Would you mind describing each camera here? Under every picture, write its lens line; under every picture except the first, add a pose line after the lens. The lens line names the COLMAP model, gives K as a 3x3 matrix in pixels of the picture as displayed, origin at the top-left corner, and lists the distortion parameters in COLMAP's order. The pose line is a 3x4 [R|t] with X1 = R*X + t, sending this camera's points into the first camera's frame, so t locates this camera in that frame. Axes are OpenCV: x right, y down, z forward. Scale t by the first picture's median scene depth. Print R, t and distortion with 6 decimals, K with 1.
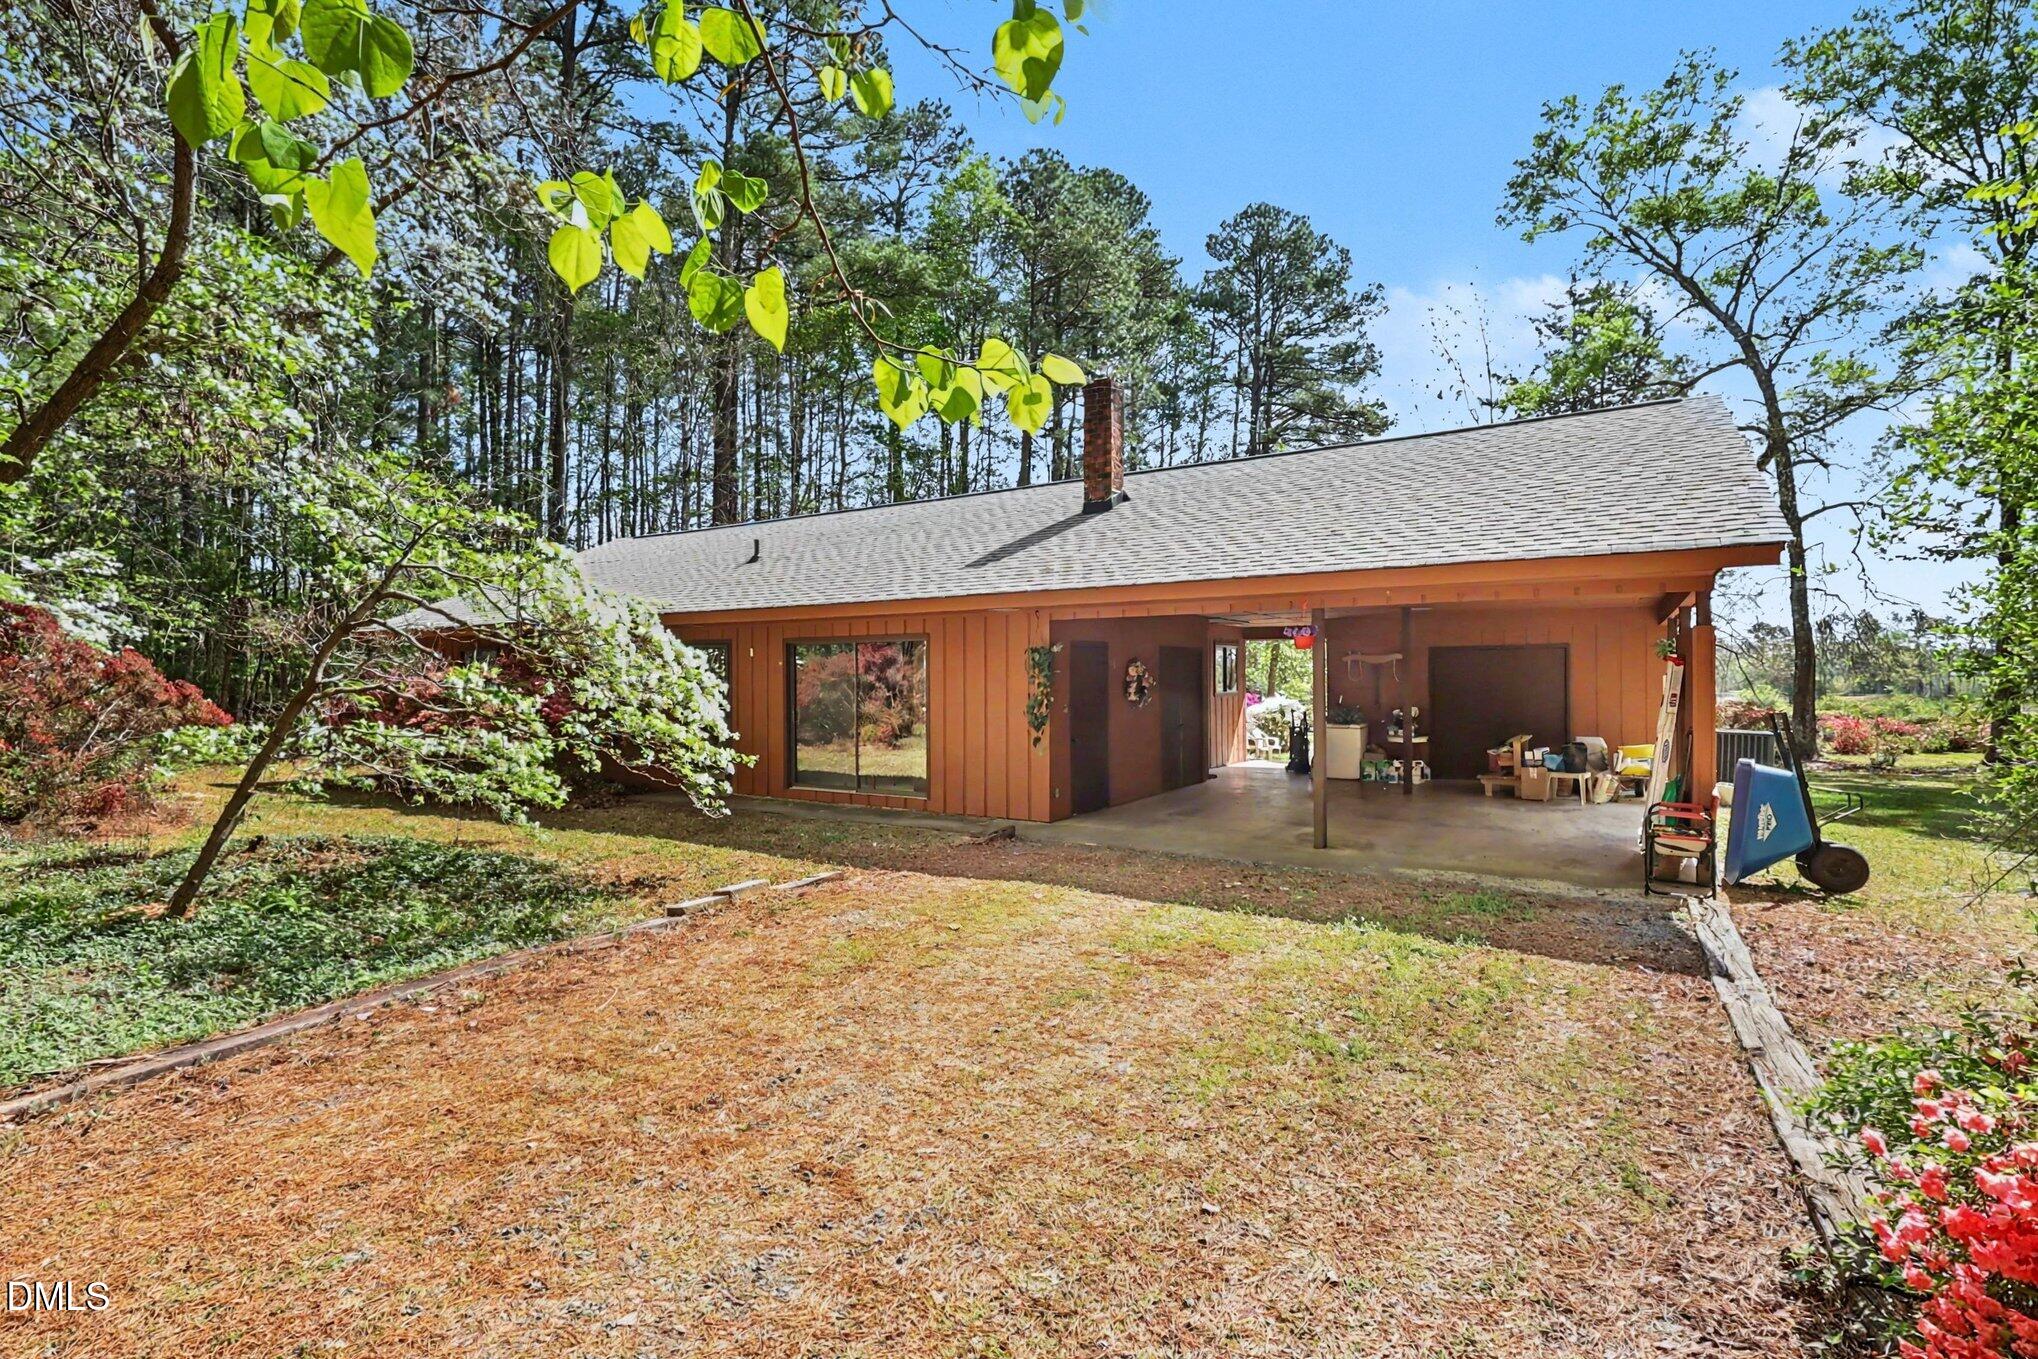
lens RADIAL K [[965.9, 0, 1012.4], [0, 965.9, 681.0], [0, 0, 1]] dist [-0.001046, 0.000787]
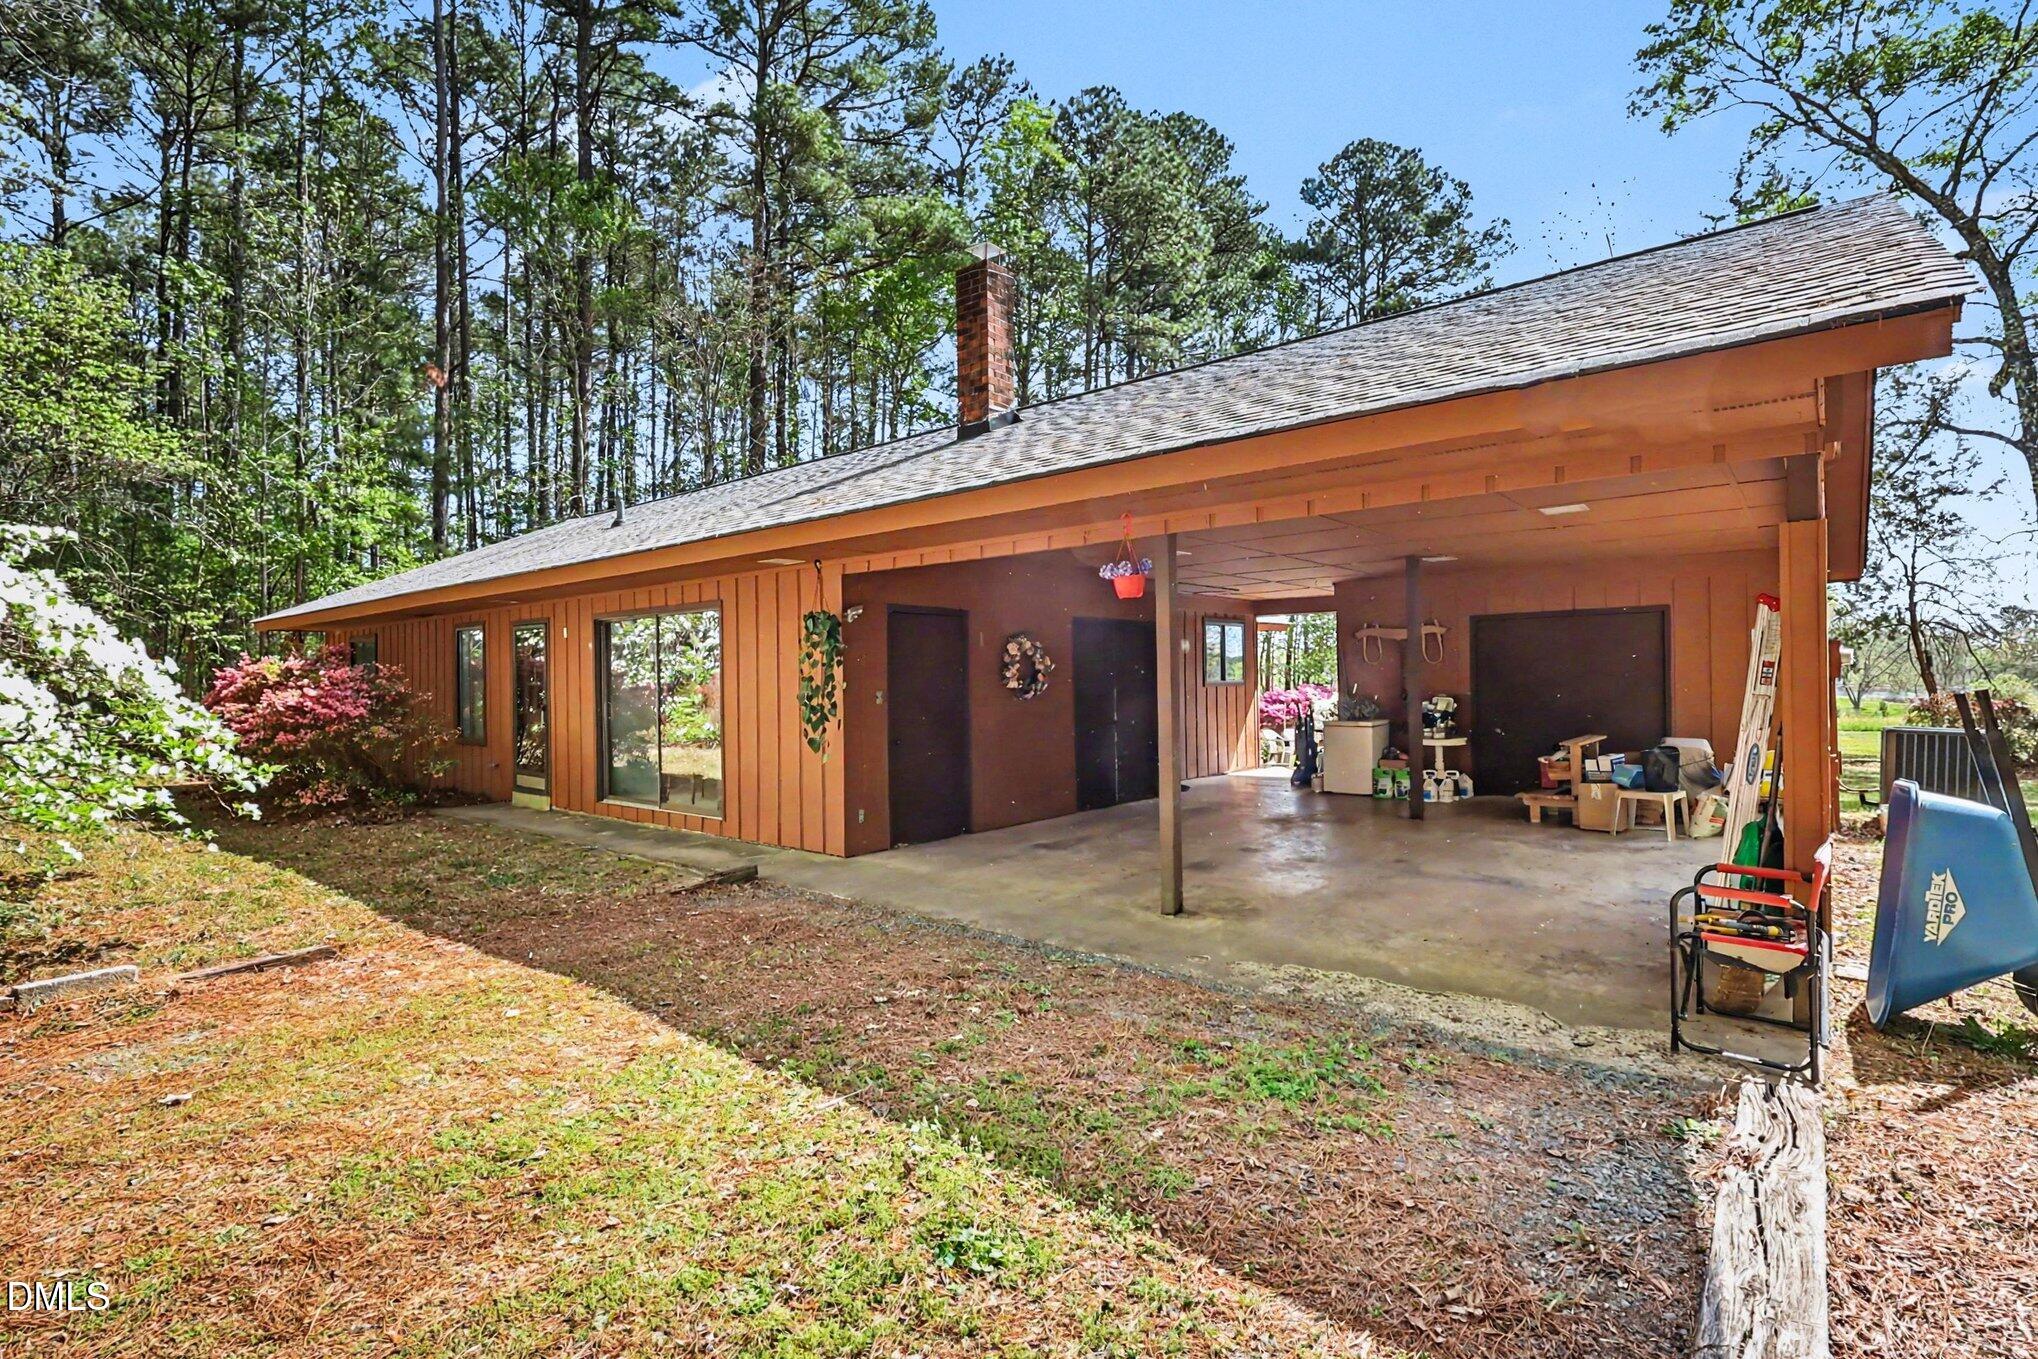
lens RADIAL K [[965.9, 0, 1022.2], [0, 965.9, 678.1], [0, 0, 1]] dist [-0.001046, 0.000787]
pose [[0.990312, -0.008514, -0.138602, 0.105271], [0.008084, 0.999961, -0.003663, 0.006685], [0.138628, 0.002507, 0.990341, 0.121499]]
